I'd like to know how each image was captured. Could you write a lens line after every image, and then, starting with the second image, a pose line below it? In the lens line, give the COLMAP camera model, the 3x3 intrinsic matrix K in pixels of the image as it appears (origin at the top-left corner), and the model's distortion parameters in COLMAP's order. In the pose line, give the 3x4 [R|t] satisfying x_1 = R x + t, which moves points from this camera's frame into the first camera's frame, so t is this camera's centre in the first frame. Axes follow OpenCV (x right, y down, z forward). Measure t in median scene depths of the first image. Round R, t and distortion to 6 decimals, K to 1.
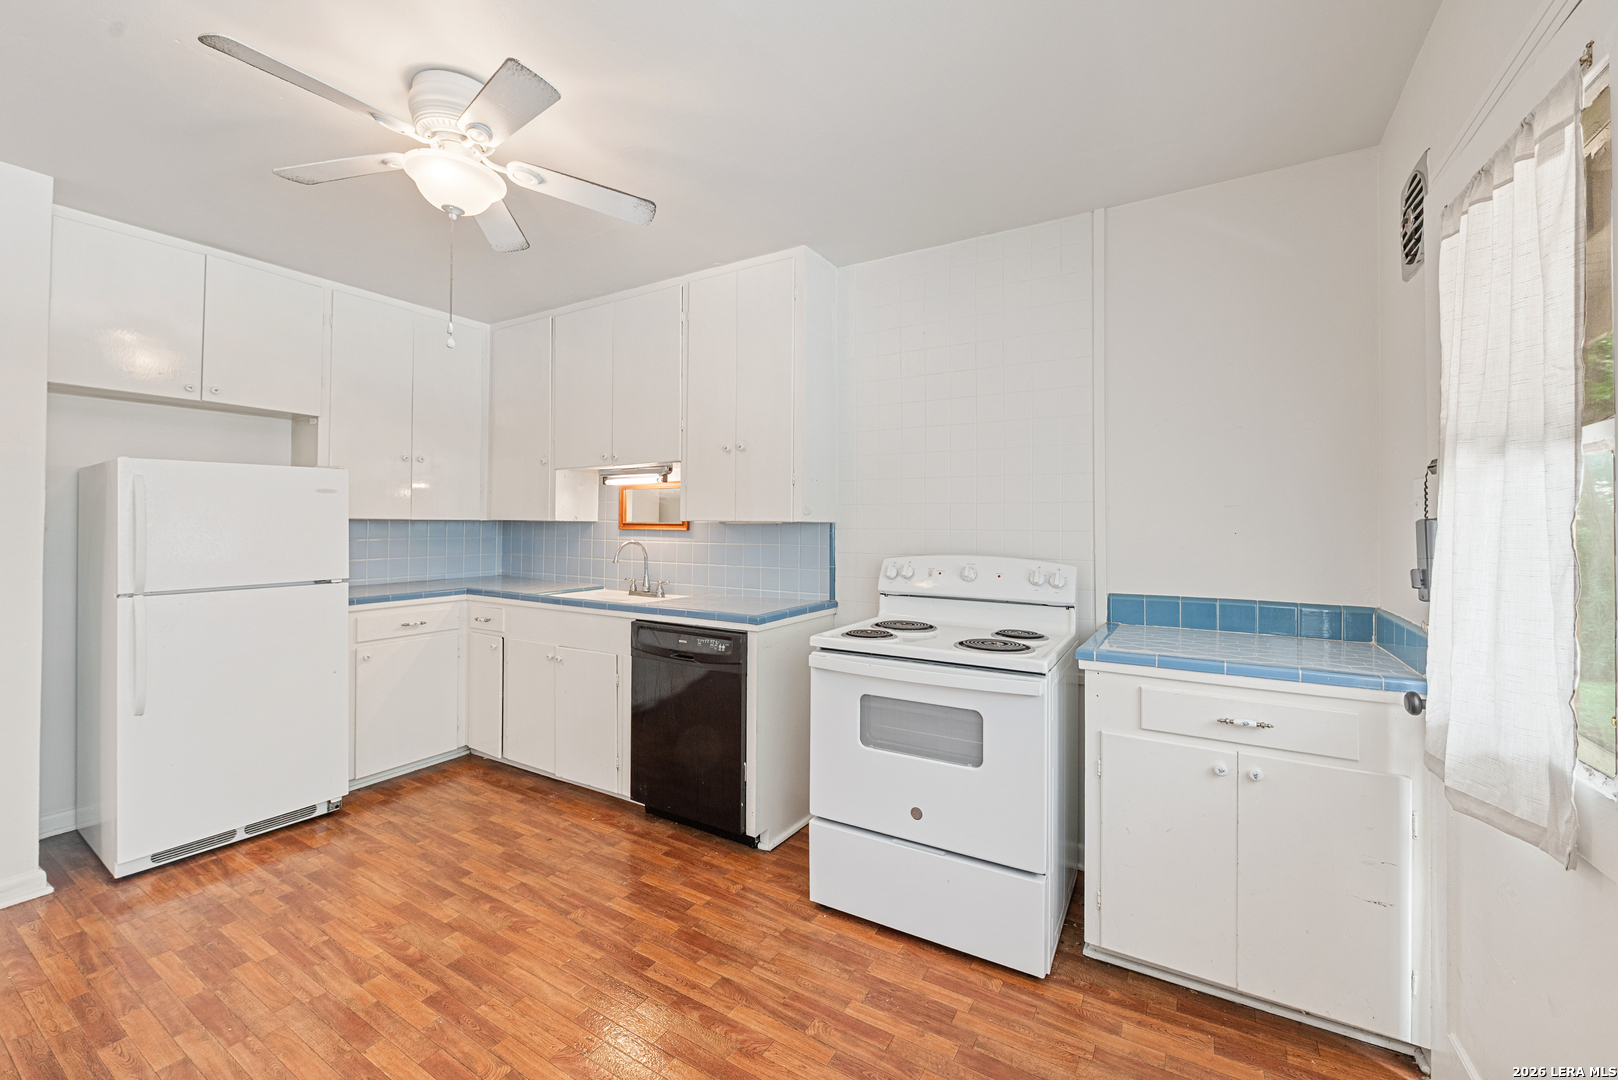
lens RADIAL K [[651.8, 0, 809.9], [0, 651.8, 533.6], [0, 0, 1]] dist [-0.009459, 0.000400]
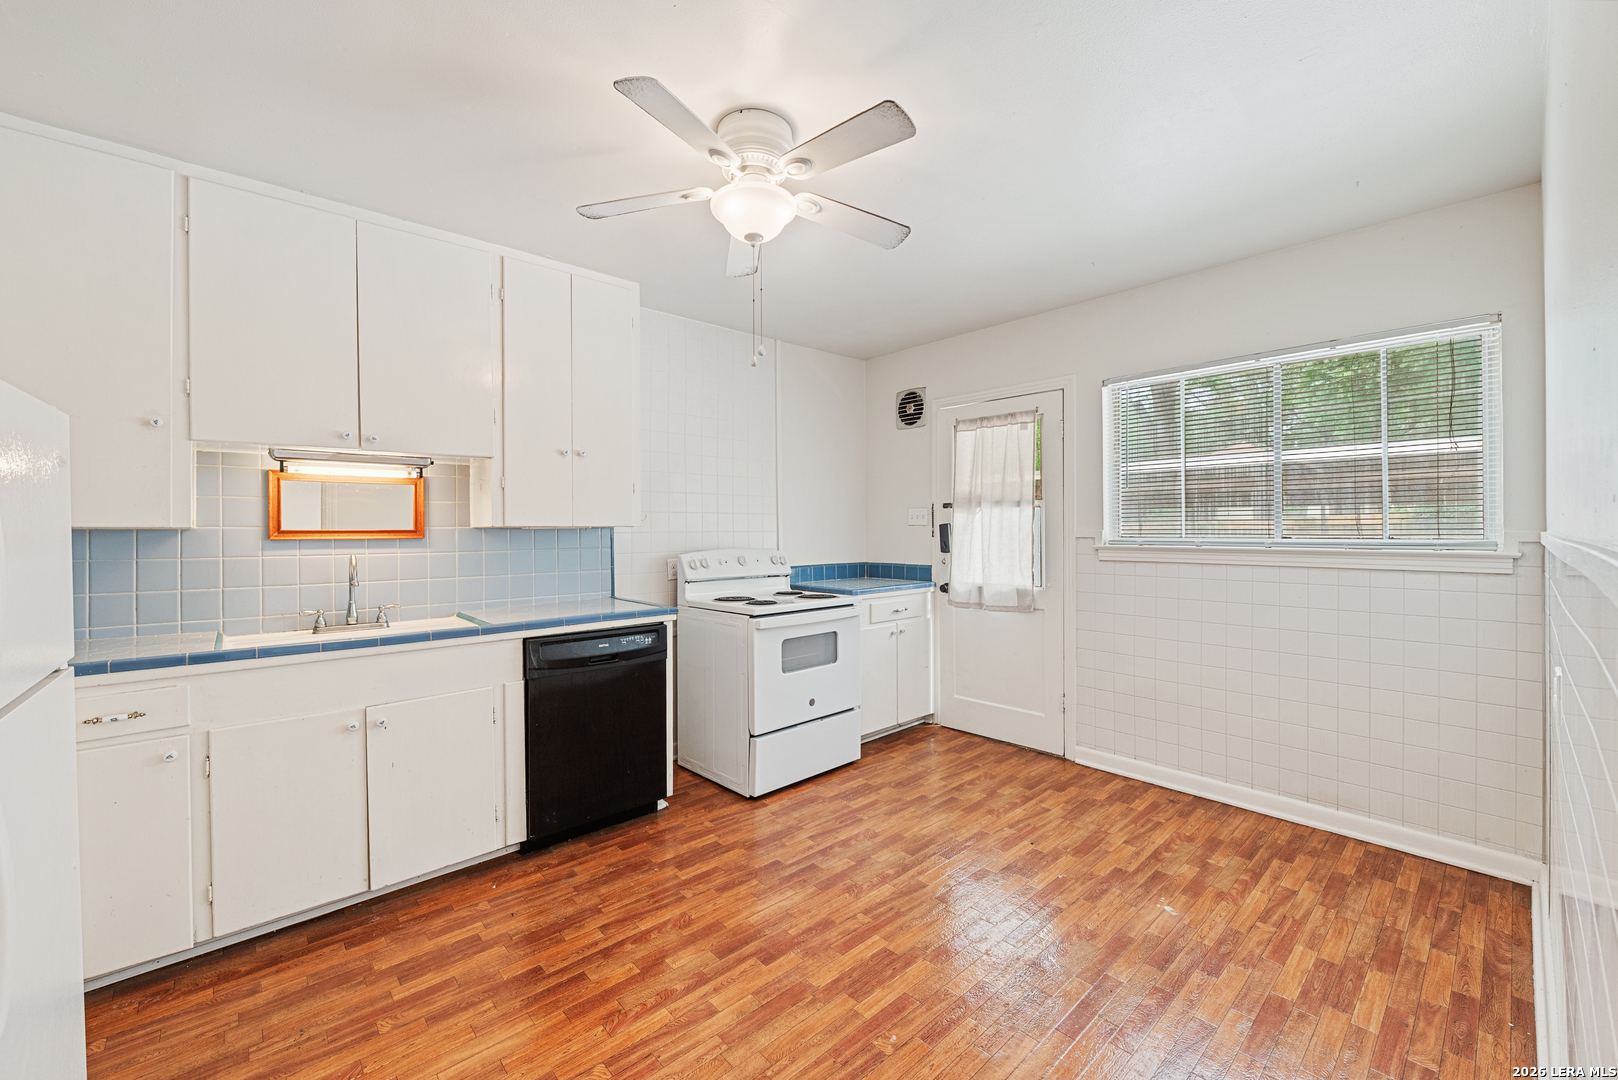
lens RADIAL K [[643.0, 0, 810.8], [0, 643.0, 561.4], [0, 0, 1]] dist [-0.023398, 0.000251]
pose [[0.282145, -0.060157, 0.957484, -1.094769], [0.019434, 0.998186, 0.056987, -0.015411], [-0.959175, 0.002529, 0.282802, 0.431444]]
